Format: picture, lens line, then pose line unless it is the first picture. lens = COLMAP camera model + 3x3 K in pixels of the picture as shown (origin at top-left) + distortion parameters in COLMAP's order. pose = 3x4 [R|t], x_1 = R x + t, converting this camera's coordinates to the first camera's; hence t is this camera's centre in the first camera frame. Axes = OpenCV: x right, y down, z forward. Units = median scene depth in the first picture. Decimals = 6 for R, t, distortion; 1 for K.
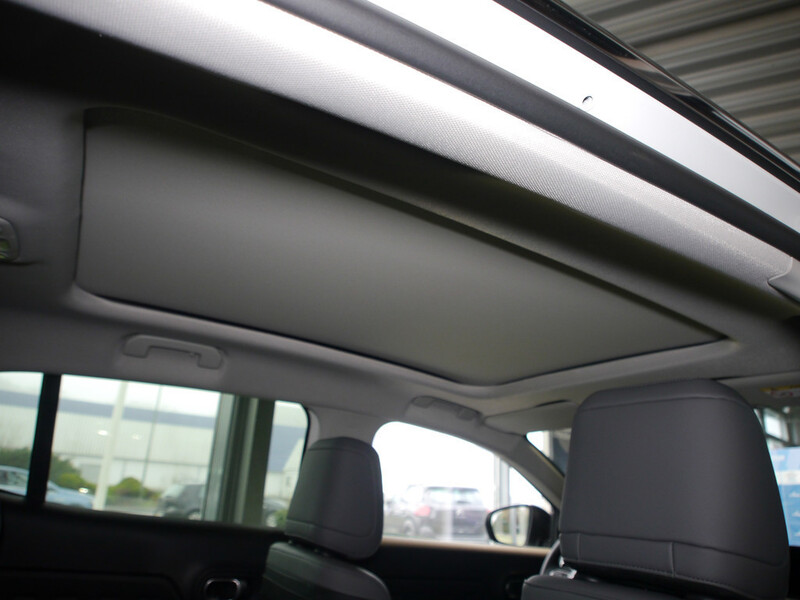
lens RADIAL K [[547.2, 0, 400.0], [0, 547.2, 300.0], [0, 0, 1]] dist [-0.054137, 0.007025]
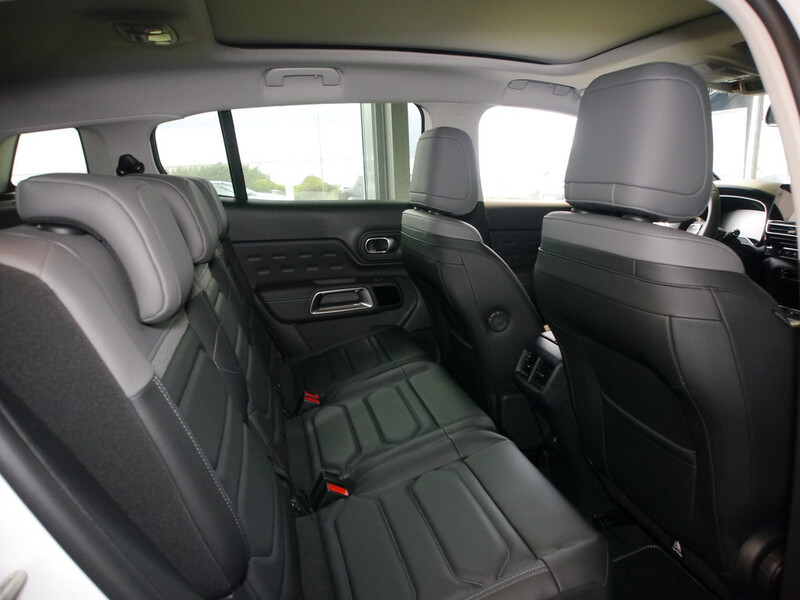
lens RADIAL K [[547.2, 0, 400.0], [0, 547.2, 300.0], [0, 0, 1]] dist [-0.054137, 0.007025]
pose [[0.953814, -0.027430, -0.299144, 0.167262], [0.185507, 0.837041, 0.514733, -0.078895], [0.236277, -0.546453, 0.803469, -0.251149]]
